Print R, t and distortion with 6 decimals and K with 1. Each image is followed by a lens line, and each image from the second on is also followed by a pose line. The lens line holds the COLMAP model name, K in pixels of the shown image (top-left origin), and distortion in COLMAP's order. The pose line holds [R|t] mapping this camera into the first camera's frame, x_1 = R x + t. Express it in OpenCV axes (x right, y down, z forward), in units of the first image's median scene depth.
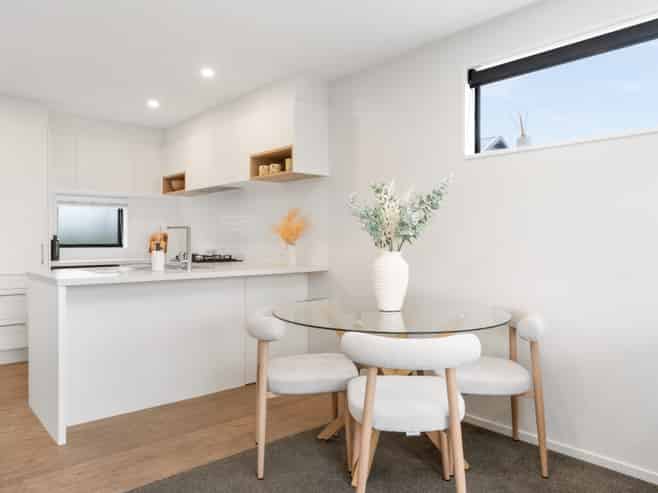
lens RADIAL K [[445.3, 0, 329.0], [0, 445.3, 246.5], [0, 0, 1]] dist [0.005398, 0.002231]
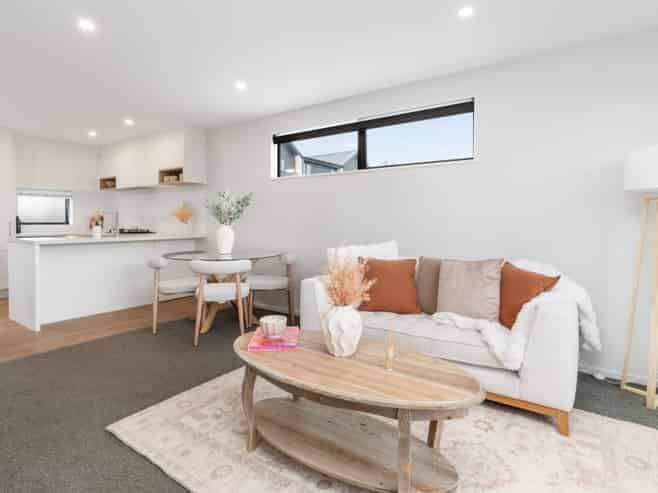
lens RADIAL K [[327.8, 0, 329.3], [0, 327.8, 230.4], [0, 0, 1]] dist [-0.001399, -0.000015]
pose [[0.968312, -0.004488, 0.249702, 0.142499], [0.000801, 0.999889, 0.014867, 0.007176], [-0.249741, -0.014196, 0.968209, -0.376691]]
